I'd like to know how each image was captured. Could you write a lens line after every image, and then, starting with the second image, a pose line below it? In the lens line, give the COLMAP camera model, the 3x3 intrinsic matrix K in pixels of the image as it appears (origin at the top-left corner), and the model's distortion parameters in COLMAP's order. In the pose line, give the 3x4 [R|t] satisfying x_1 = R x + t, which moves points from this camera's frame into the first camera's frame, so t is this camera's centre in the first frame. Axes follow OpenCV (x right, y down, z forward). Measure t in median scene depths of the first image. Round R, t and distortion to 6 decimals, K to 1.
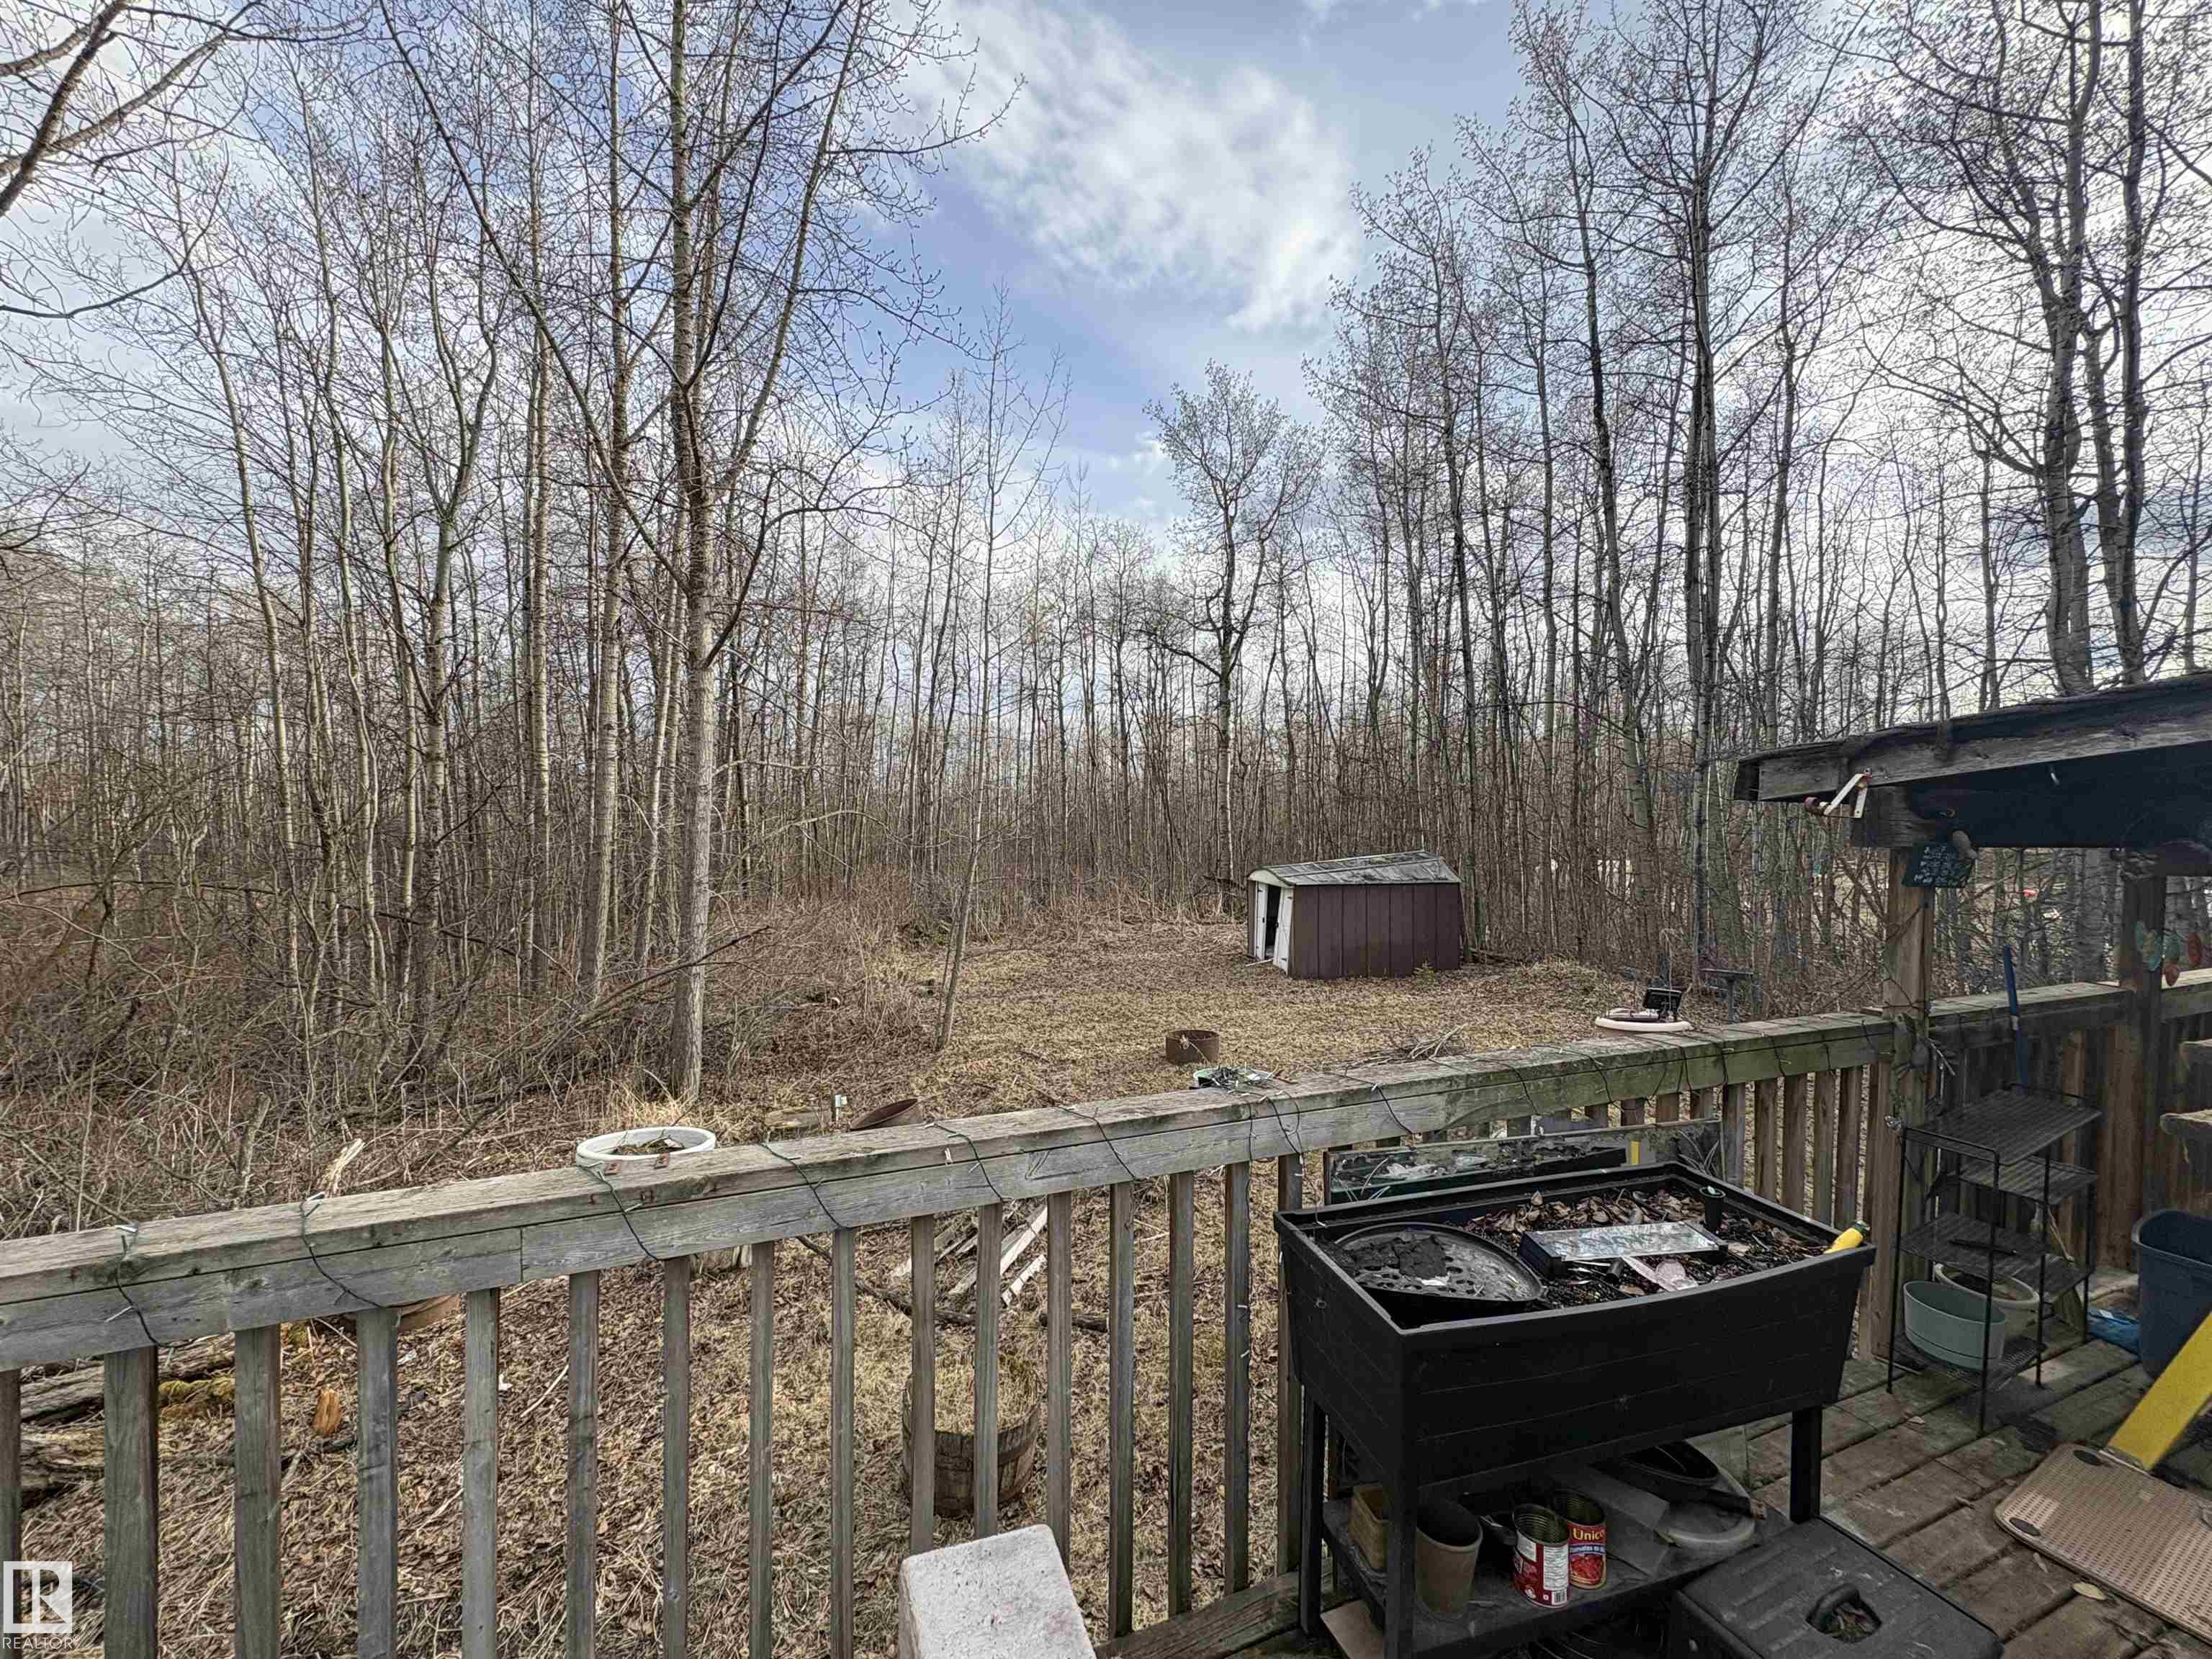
lens RADIAL K [[879.4, 0, 1109.0], [0, 879.4, 826.5], [0, 0, 1]] dist [0.000302, 0.000461]
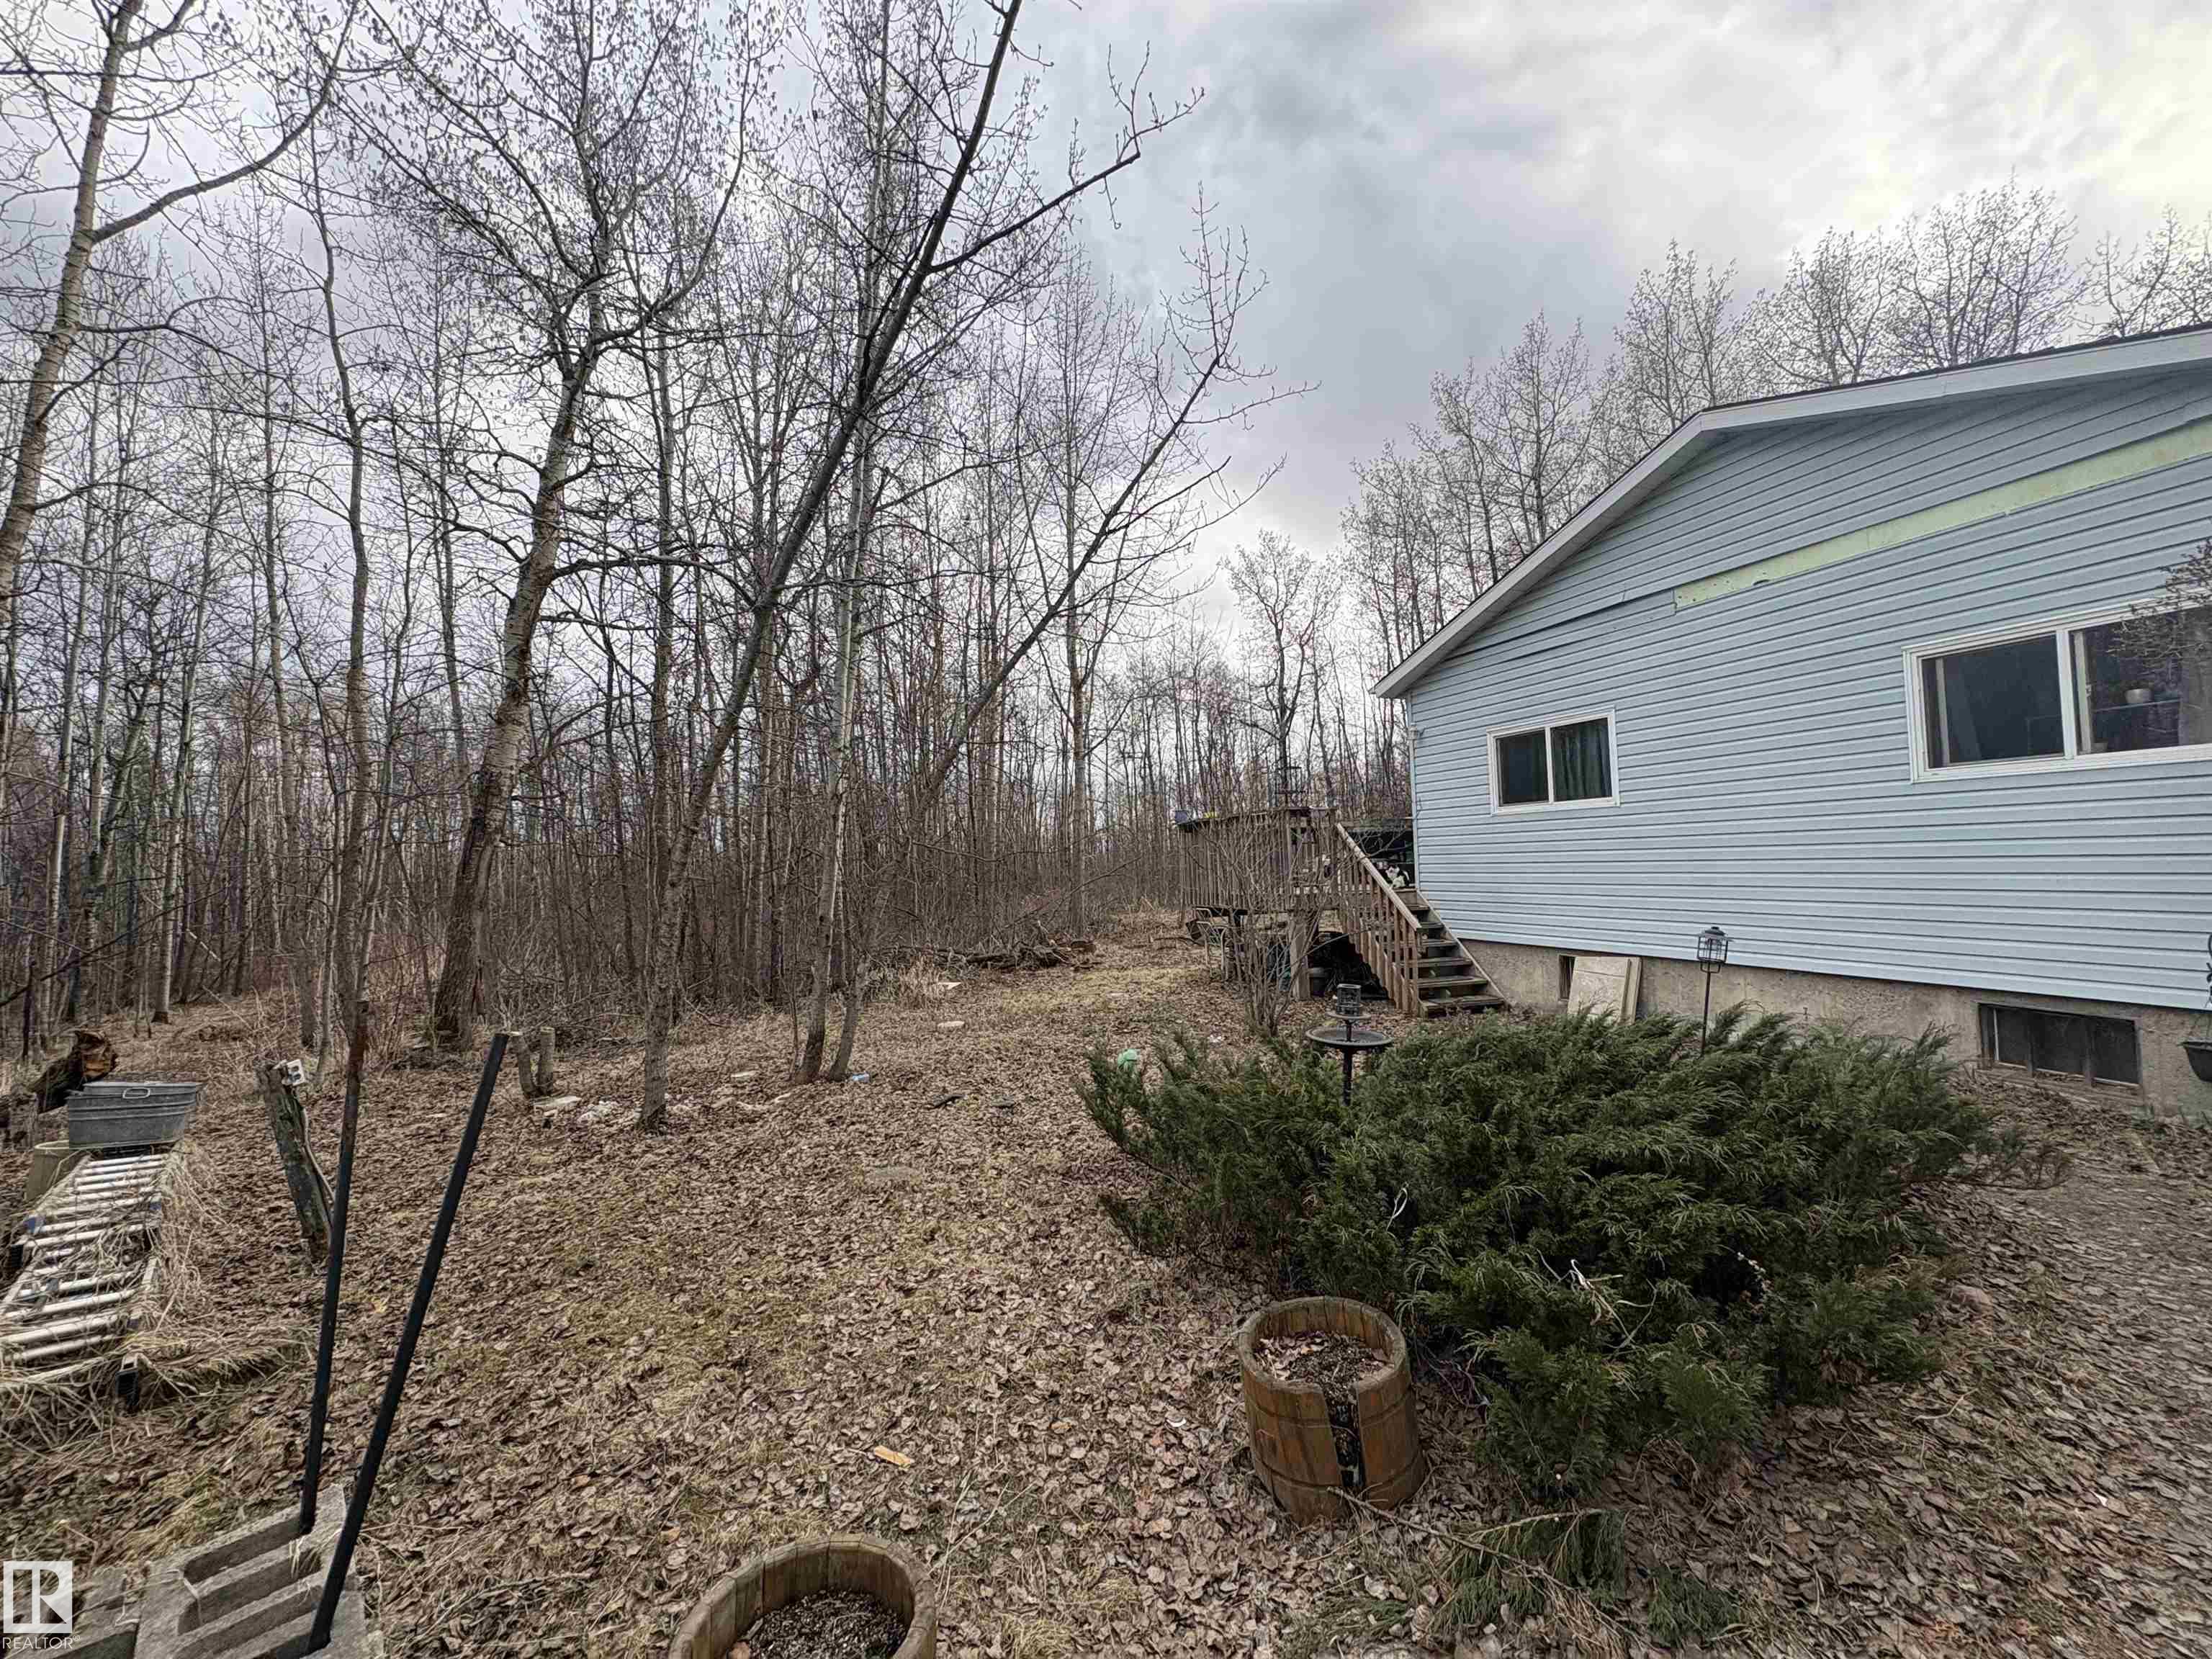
lens RADIAL K [[879.4, 0, 1109.0], [0, 879.4, 826.5], [0, 0, 1]] dist [0.000302, 0.000461]
pose [[0.998397, -0.042837, -0.037004, -0.102977], [0.040546, 0.997339, -0.060586, 0.046830], [0.039500, 0.058989, 0.997477, -0.436863]]
